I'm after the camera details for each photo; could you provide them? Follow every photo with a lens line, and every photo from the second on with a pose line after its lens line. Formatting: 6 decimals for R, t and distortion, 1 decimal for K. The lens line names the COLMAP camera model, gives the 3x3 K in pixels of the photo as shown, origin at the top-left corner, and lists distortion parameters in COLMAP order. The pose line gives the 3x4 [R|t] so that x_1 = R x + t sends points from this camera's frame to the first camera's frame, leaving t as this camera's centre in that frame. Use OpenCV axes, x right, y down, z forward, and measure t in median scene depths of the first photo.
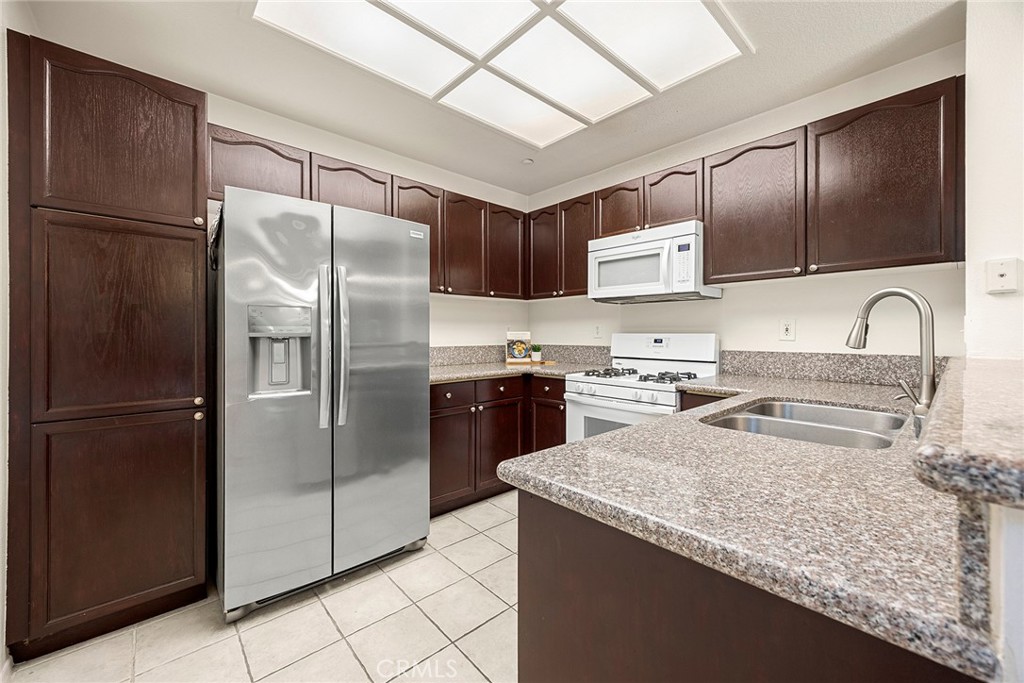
lens RADIAL K [[392.4, 0, 510.6], [0, 392.4, 331.7], [0, 0, 1]] dist [0.000646, 0.000002]
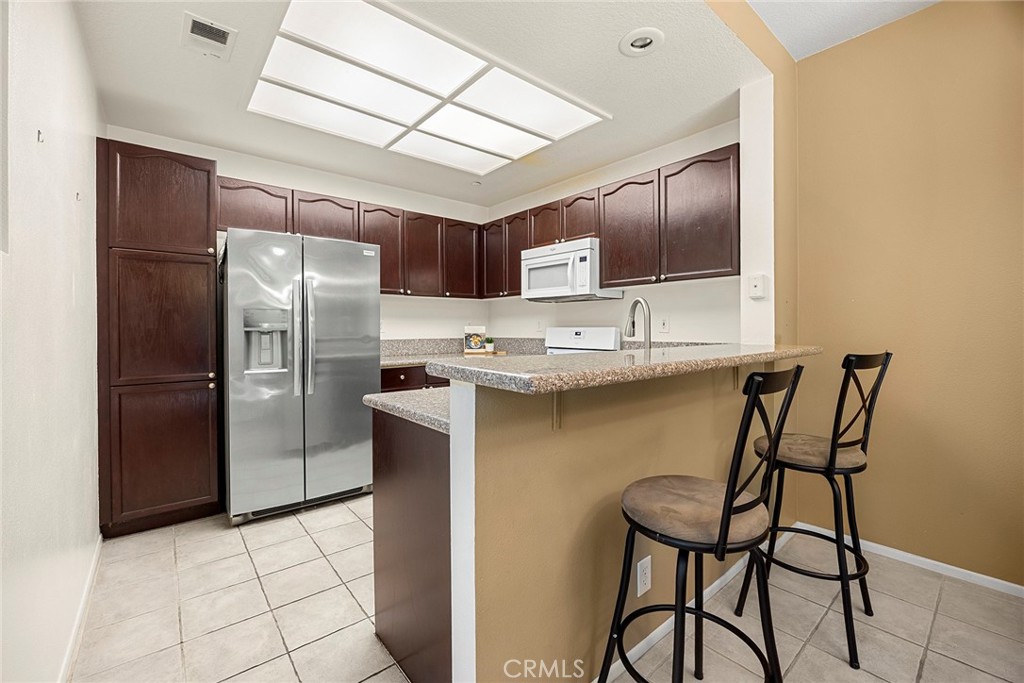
lens RADIAL K [[413.0, 0, 515.7], [0, 413.0, 328.7], [0, 0, 1]] dist [-0.031466, 0.007595]
pose [[0.999565, -0.003743, -0.029246, 0.260056], [0.003916, 0.999975, 0.005857, 0.000420], [0.029223, -0.005969, 0.999555, -0.326209]]
